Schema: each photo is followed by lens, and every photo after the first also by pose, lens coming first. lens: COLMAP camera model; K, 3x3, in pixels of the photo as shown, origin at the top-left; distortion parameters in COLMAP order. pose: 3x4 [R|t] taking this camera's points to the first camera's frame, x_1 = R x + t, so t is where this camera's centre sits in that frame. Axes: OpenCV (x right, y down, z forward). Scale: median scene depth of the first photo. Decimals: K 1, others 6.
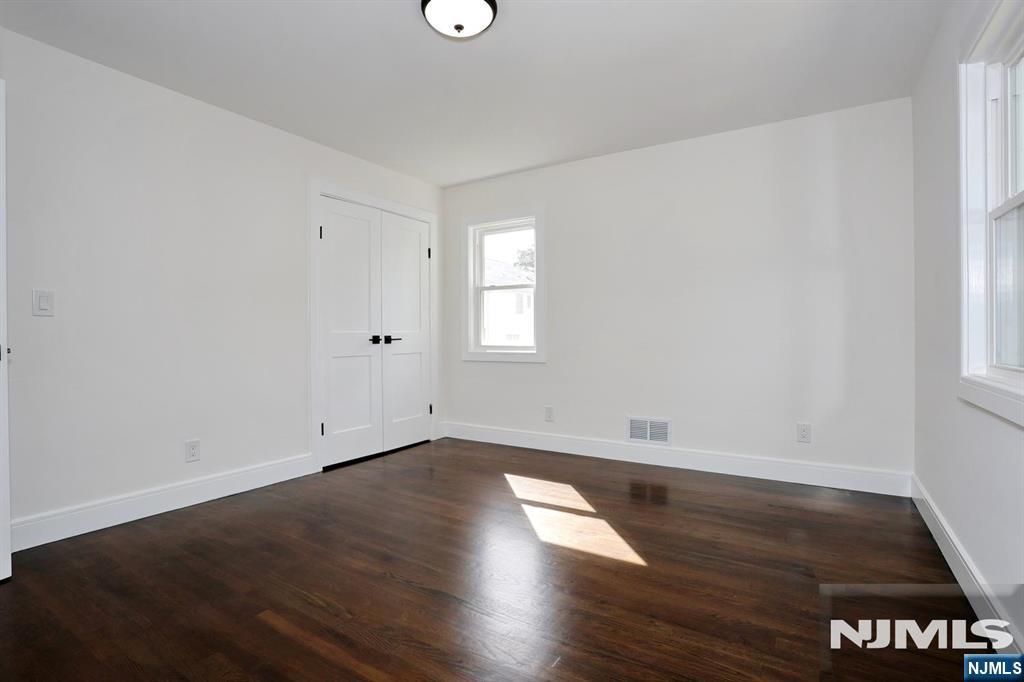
lens RADIAL K [[499.7, 0, 513.6], [0, 499.7, 337.6], [0, 0, 1]] dist [-0.058624, 0.001491]
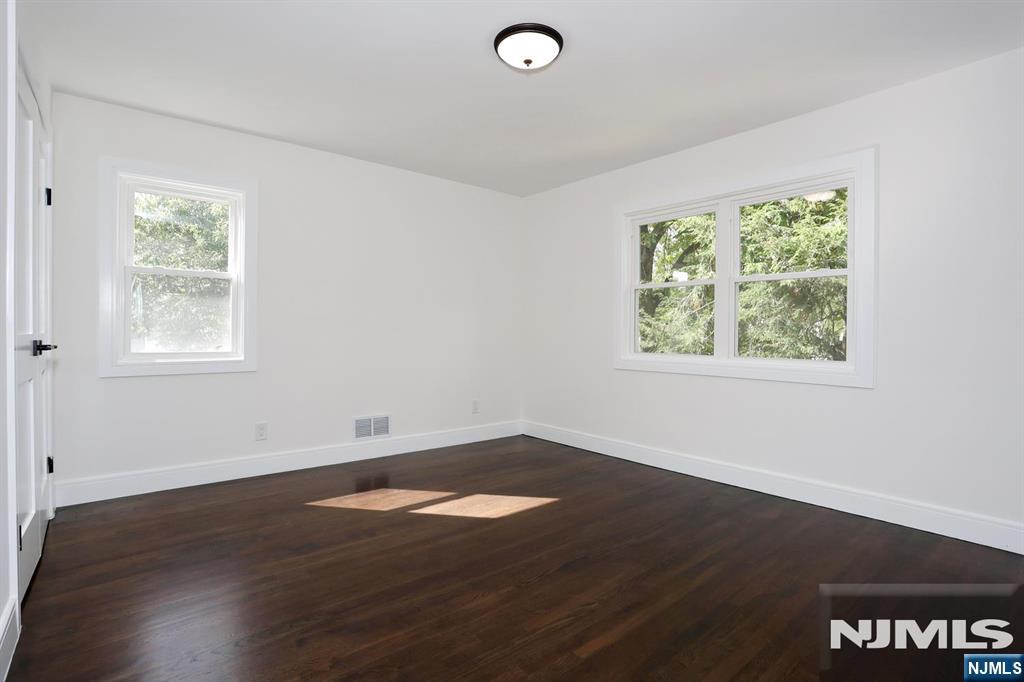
lens RADIAL K [[499.7, 0, 513.6], [0, 499.7, 337.6], [0, 0, 1]] dist [-0.058624, 0.001491]
pose [[0.300462, -0.007796, 0.953762, -0.665815], [-0.003772, 0.999949, 0.009362, -0.017330], [-0.953786, -0.006411, 0.300417, 0.392695]]
